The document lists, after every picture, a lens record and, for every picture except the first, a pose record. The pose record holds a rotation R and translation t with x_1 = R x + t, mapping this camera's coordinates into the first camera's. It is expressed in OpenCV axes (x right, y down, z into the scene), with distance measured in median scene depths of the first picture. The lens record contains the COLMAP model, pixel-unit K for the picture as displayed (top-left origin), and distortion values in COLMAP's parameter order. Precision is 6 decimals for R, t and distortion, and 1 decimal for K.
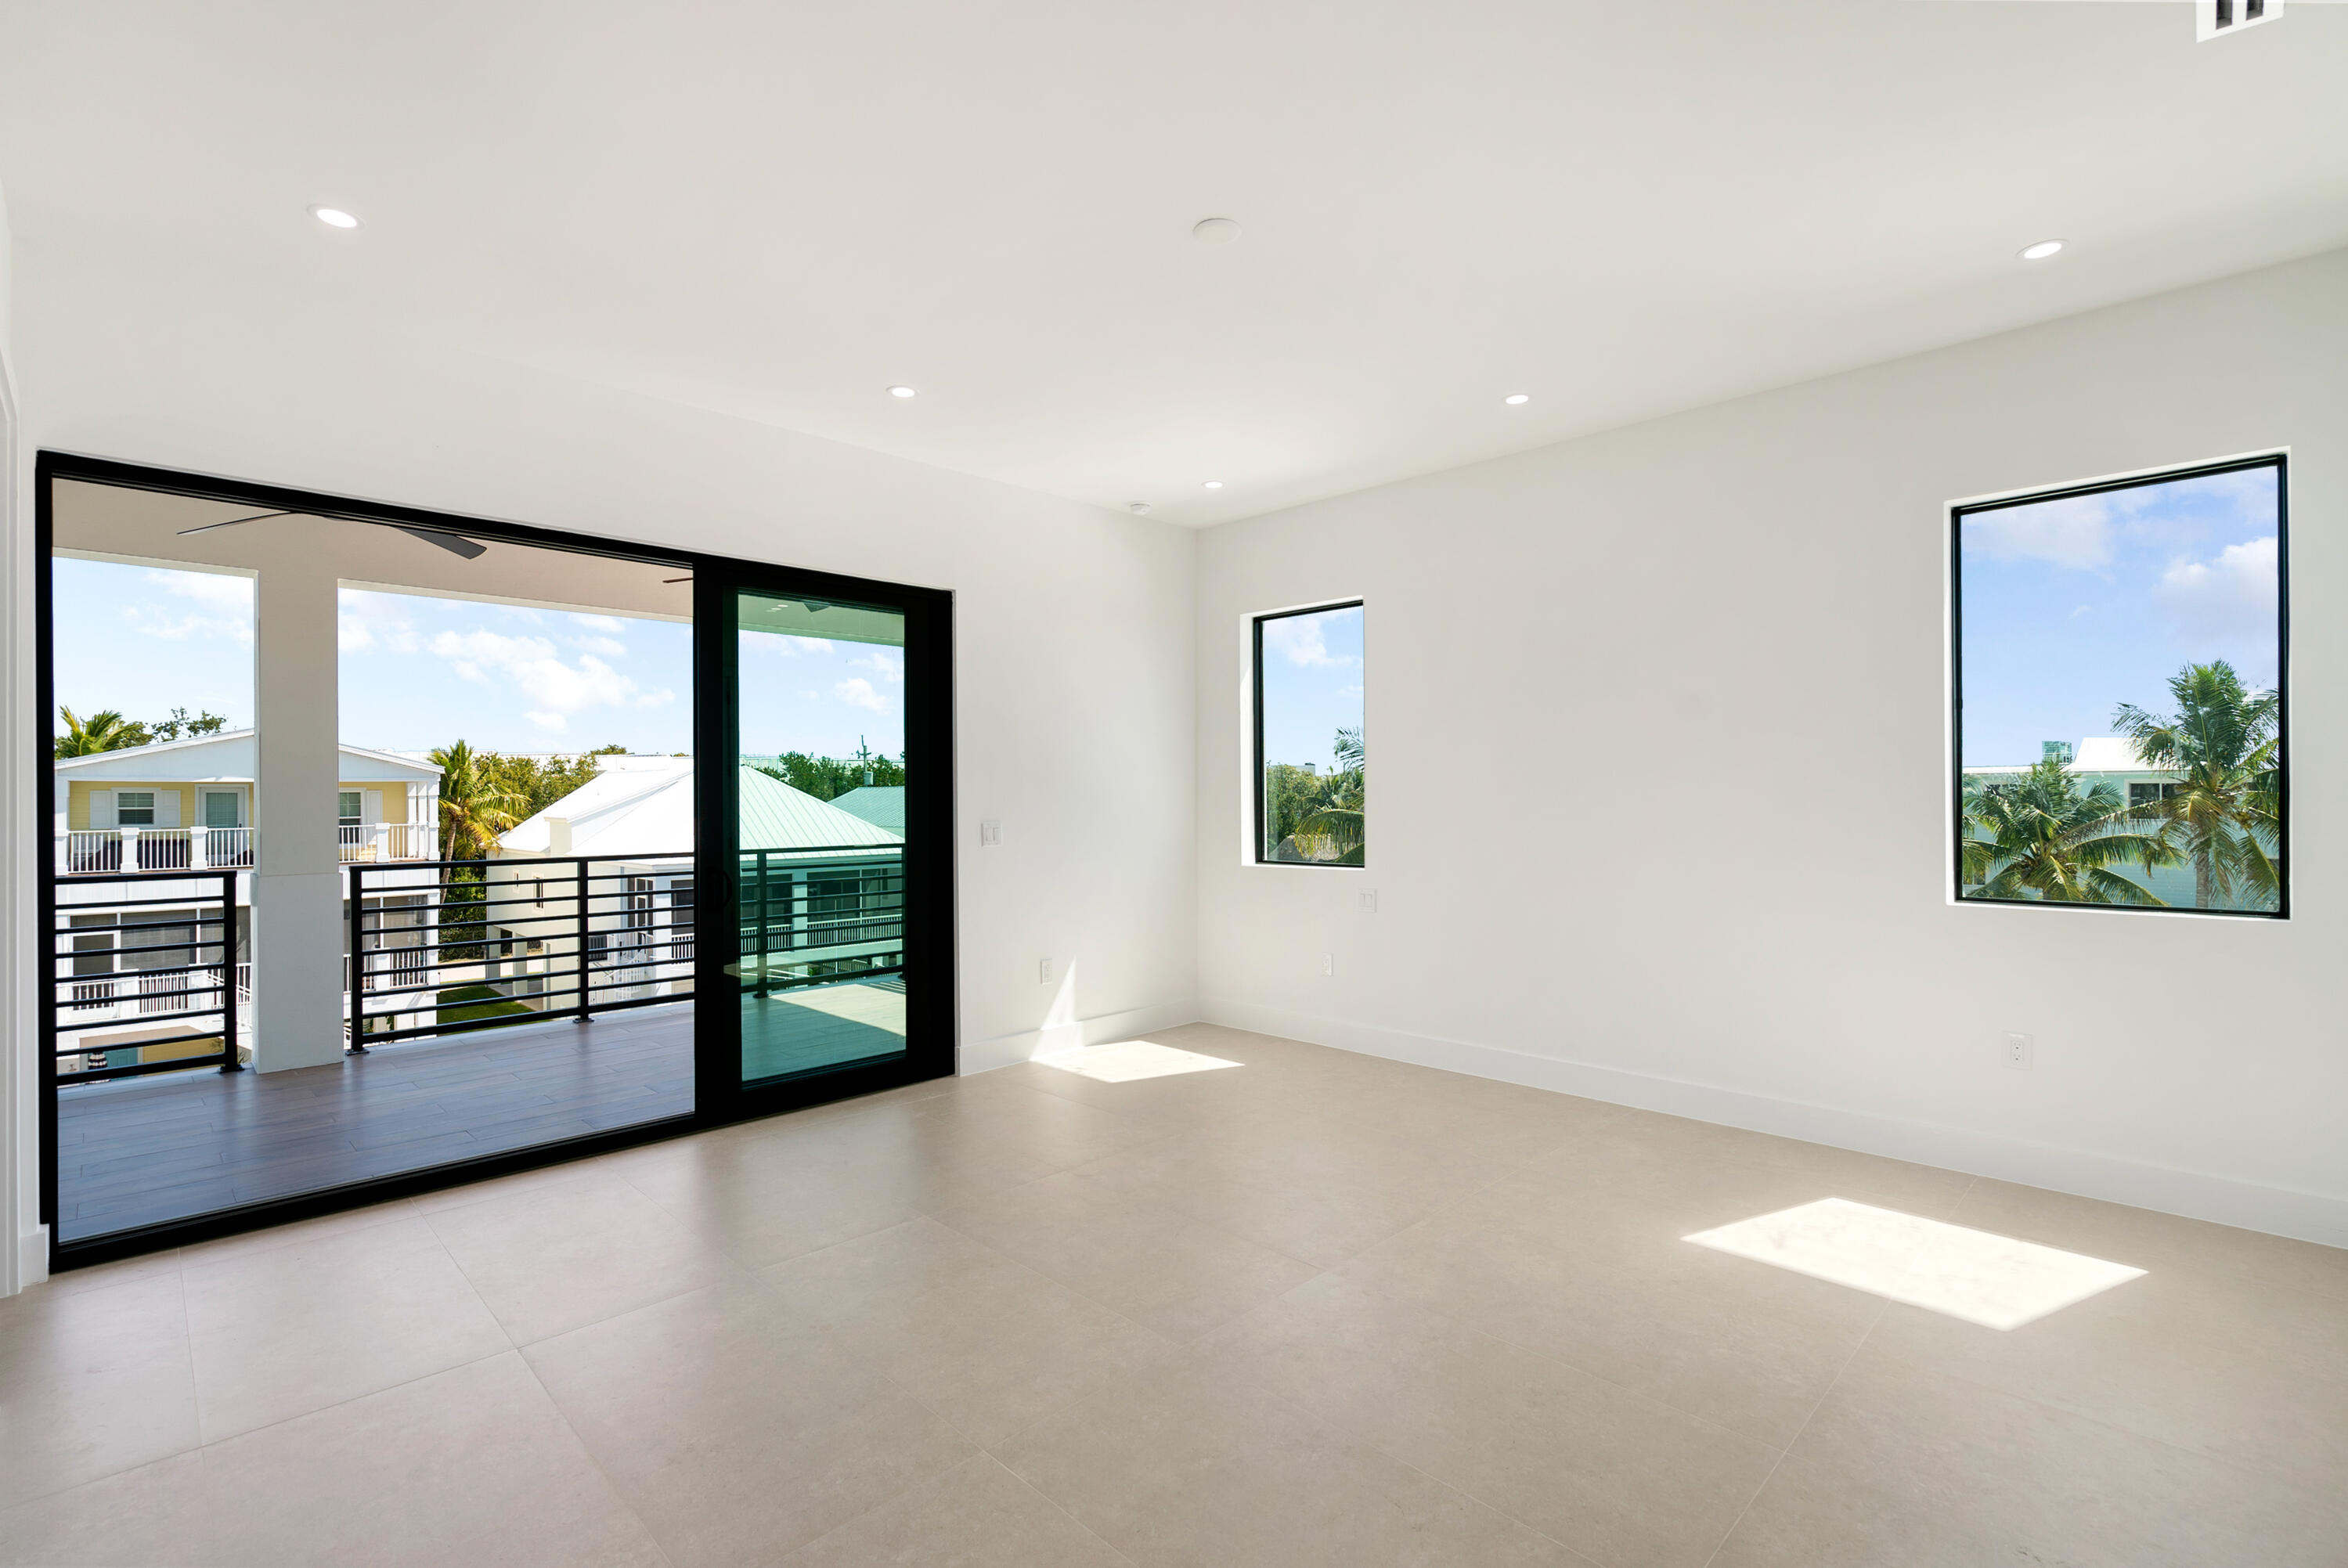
lens RADIAL K [[1089.7, 0, 1159.1], [0, 1089.7, 788.5], [0, 0, 1]] dist [-0.009454, 0.000655]
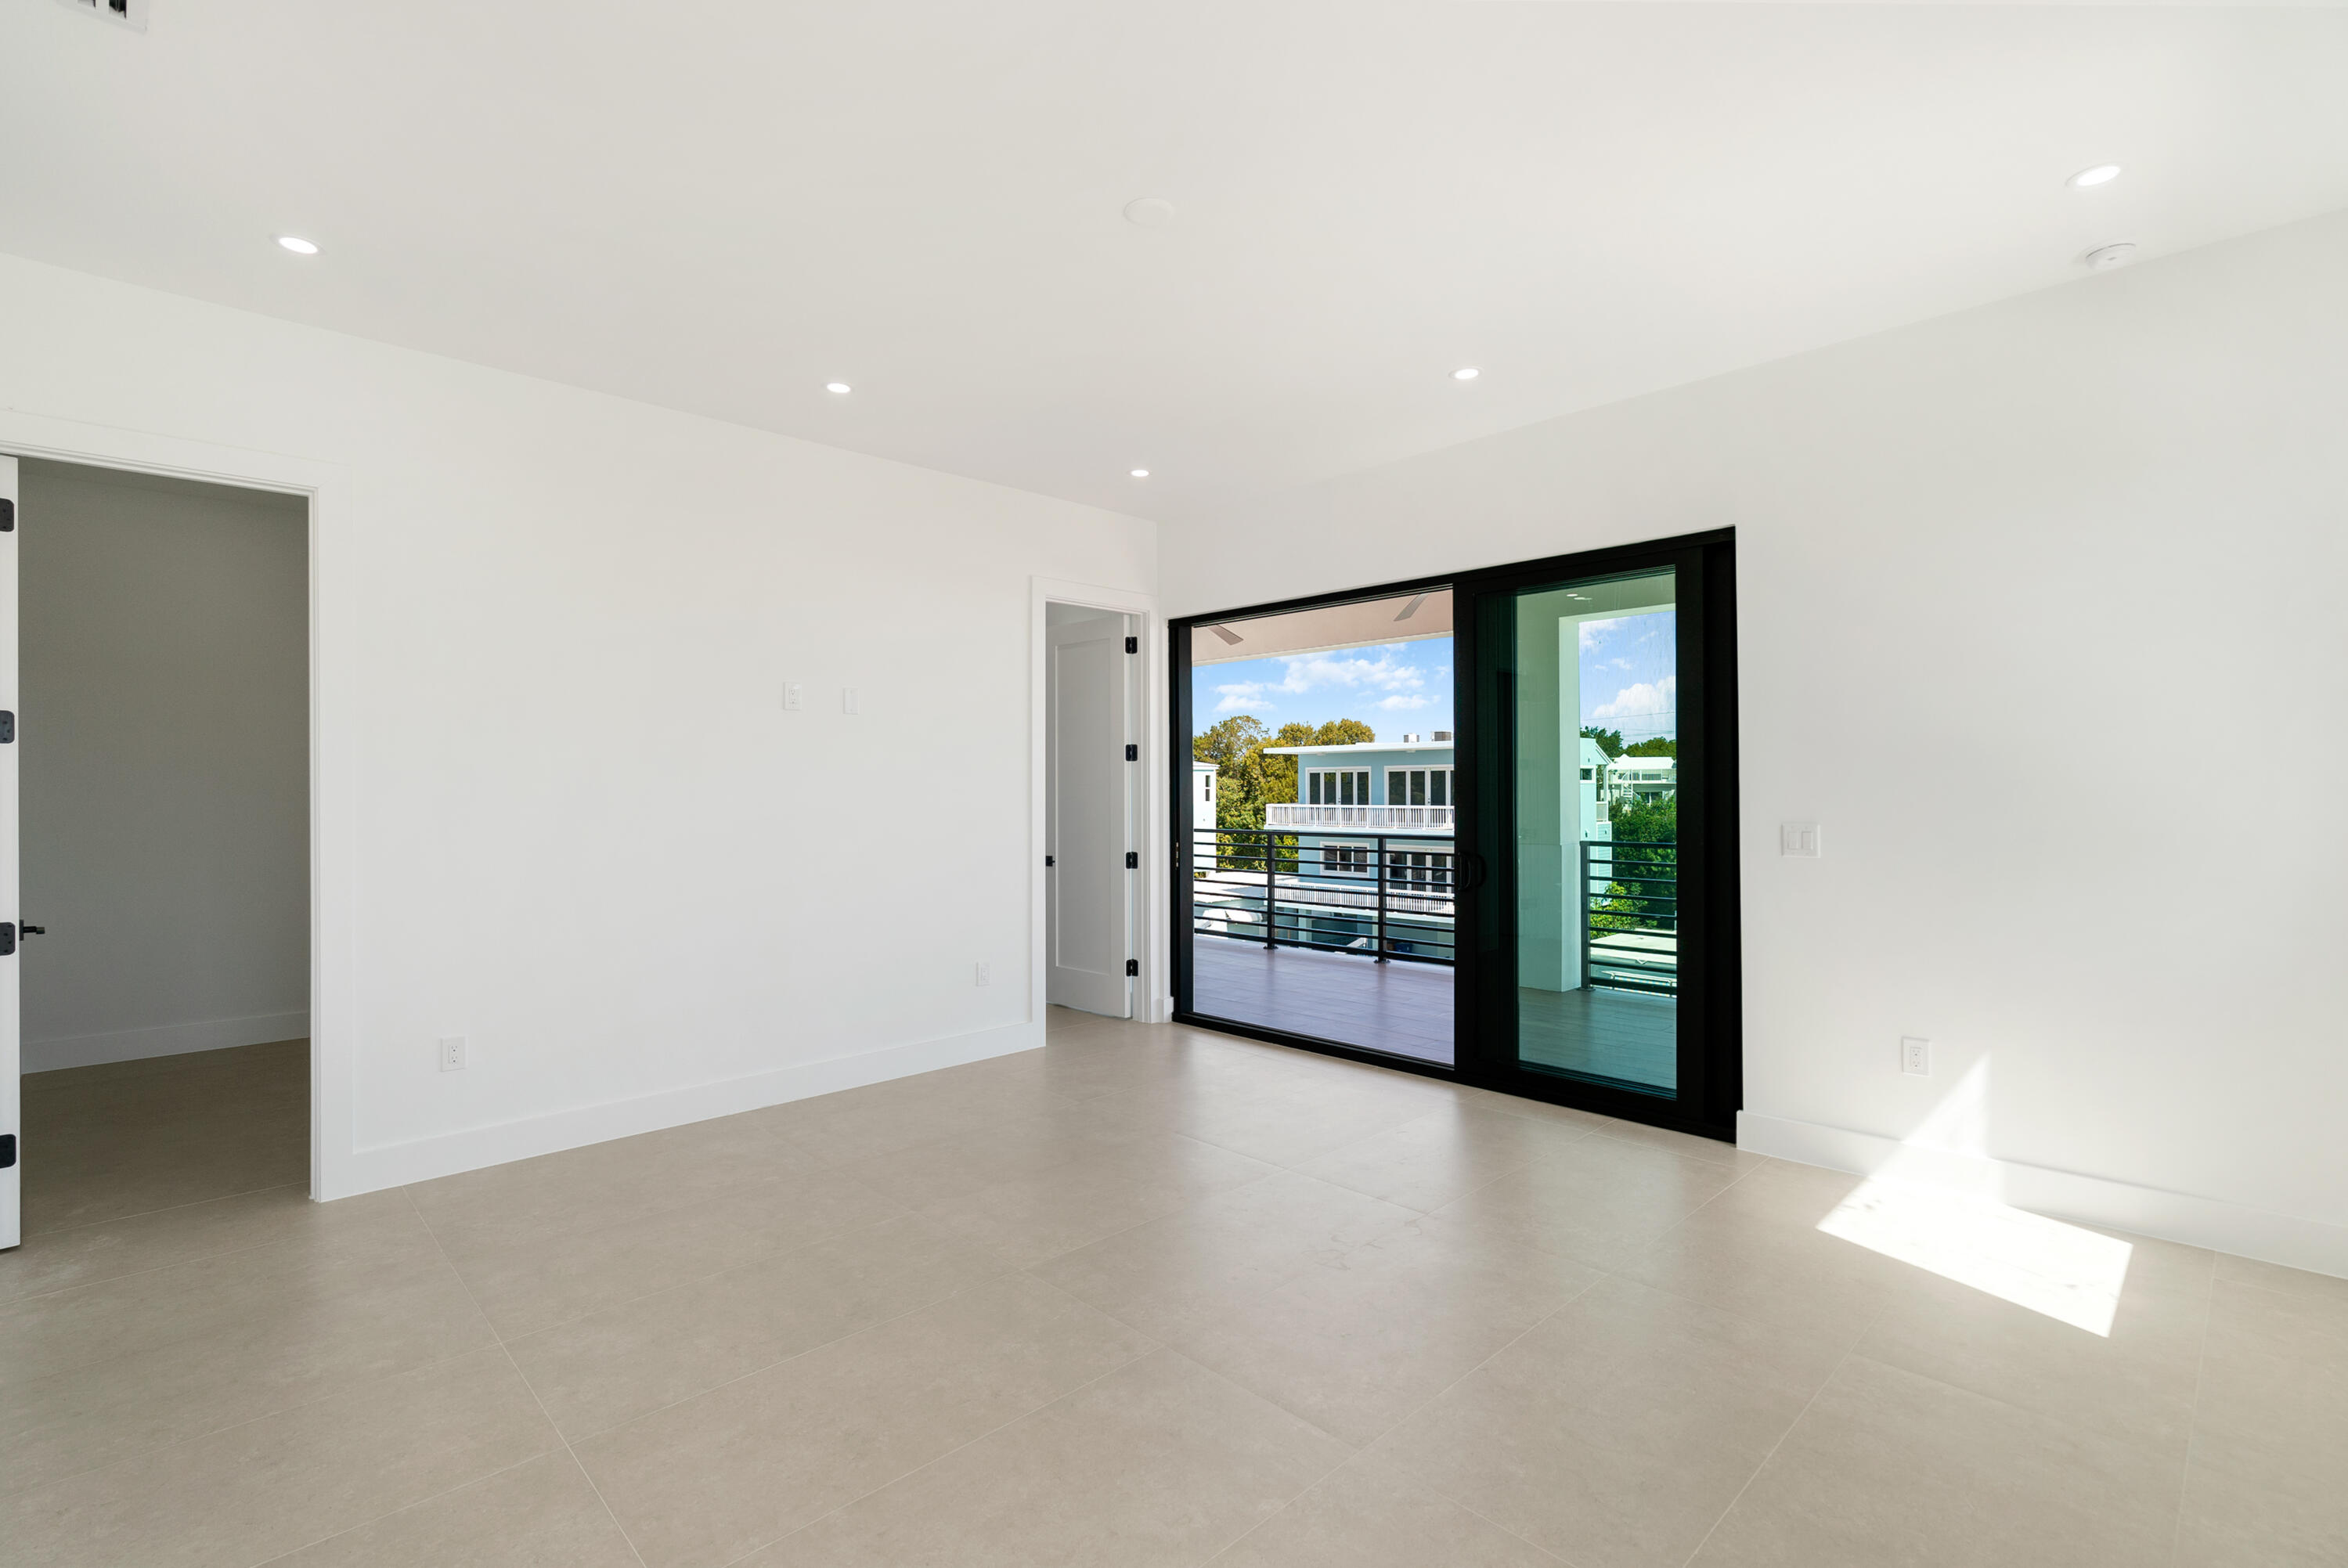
lens RADIAL K [[1089.7, 0, 1164.0], [0, 1089.7, 786.7], [0, 0, 1]] dist [-0.009454, 0.000655]
pose [[-0.035408, 0.001953, -0.999371, 0.652649], [0.010297, 0.999946, 0.001589, 0.000955], [0.999320, -0.010235, -0.035426, 0.668795]]
